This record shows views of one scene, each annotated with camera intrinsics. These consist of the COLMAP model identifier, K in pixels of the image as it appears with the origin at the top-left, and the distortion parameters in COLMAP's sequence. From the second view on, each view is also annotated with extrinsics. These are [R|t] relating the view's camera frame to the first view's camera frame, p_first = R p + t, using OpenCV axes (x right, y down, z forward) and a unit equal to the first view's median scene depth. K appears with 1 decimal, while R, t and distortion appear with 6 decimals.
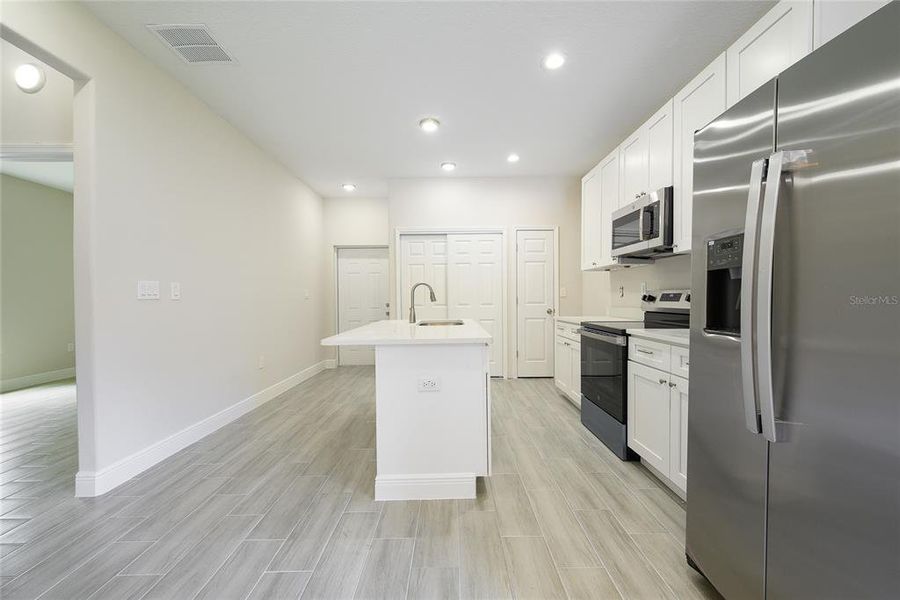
lens RADIAL K [[356.8, 0, 452.3], [0, 356.8, 301.6], [0, 0, 1]] dist [-0.003368, -0.000074]
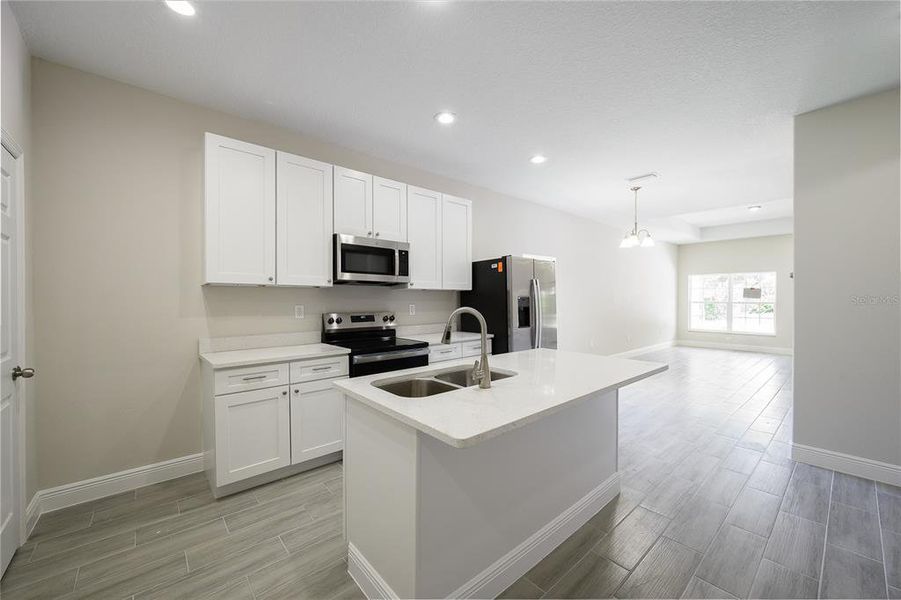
lens RADIAL K [[357.2, 0, 455.0], [0, 357.2, 294.9], [0, 0, 1]] dist [-0.003368, -0.000074]
pose [[-0.656880, 0.013918, 0.753867, -0.487985], [0.012540, 0.999893, -0.007532, -0.072800], [-0.753891, 0.004506, -0.656984, 1.403460]]
